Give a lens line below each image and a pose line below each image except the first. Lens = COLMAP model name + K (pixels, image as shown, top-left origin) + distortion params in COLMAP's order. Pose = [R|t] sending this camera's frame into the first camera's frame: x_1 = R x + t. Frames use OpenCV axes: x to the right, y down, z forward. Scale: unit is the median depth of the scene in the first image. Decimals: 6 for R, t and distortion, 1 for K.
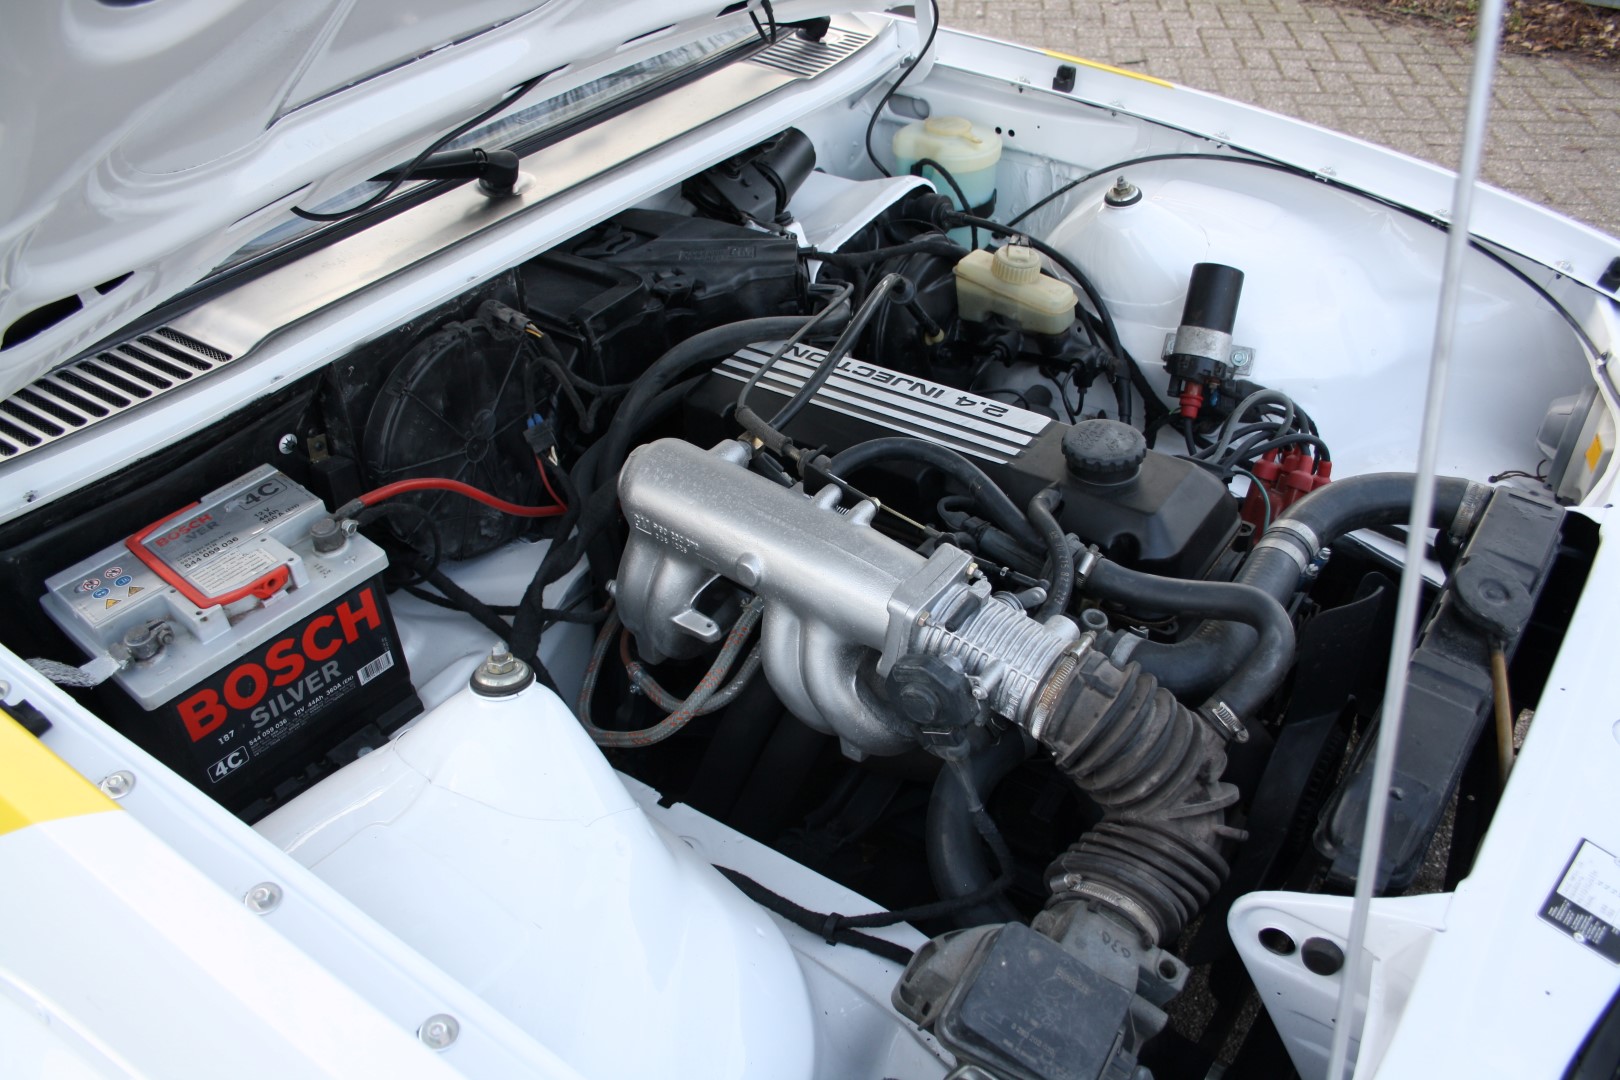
lens RADIAL K [[1382.6, 0, 810.0], [0, 1382.6, 540.0], [0, 0, 1]] dist [-0.151860, 0.137641]
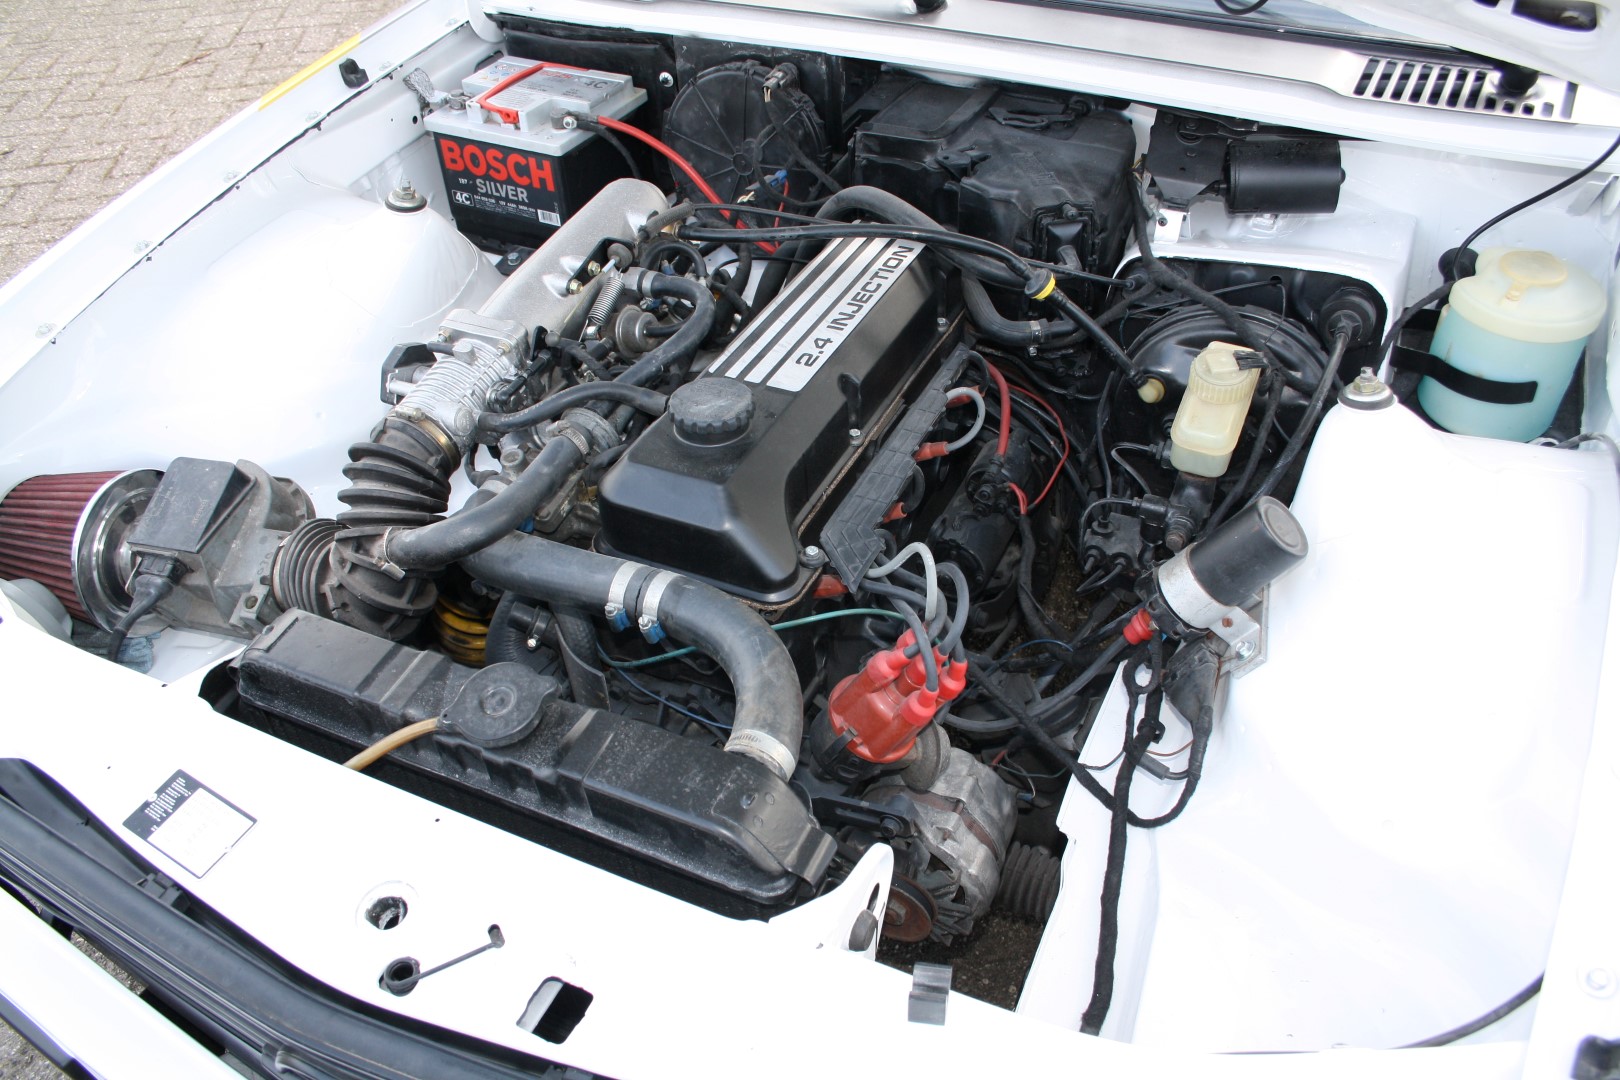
lens RADIAL K [[1382.6, 0, 810.0], [0, 1382.6, 540.0], [0, 0, 1]] dist [-0.151860, 0.137641]
pose [[0.169462, 0.647978, -0.742568, 1.096785], [-0.561035, 0.682890, 0.467868, -0.540399], [0.810261, 0.337321, 0.479262, 0.678859]]
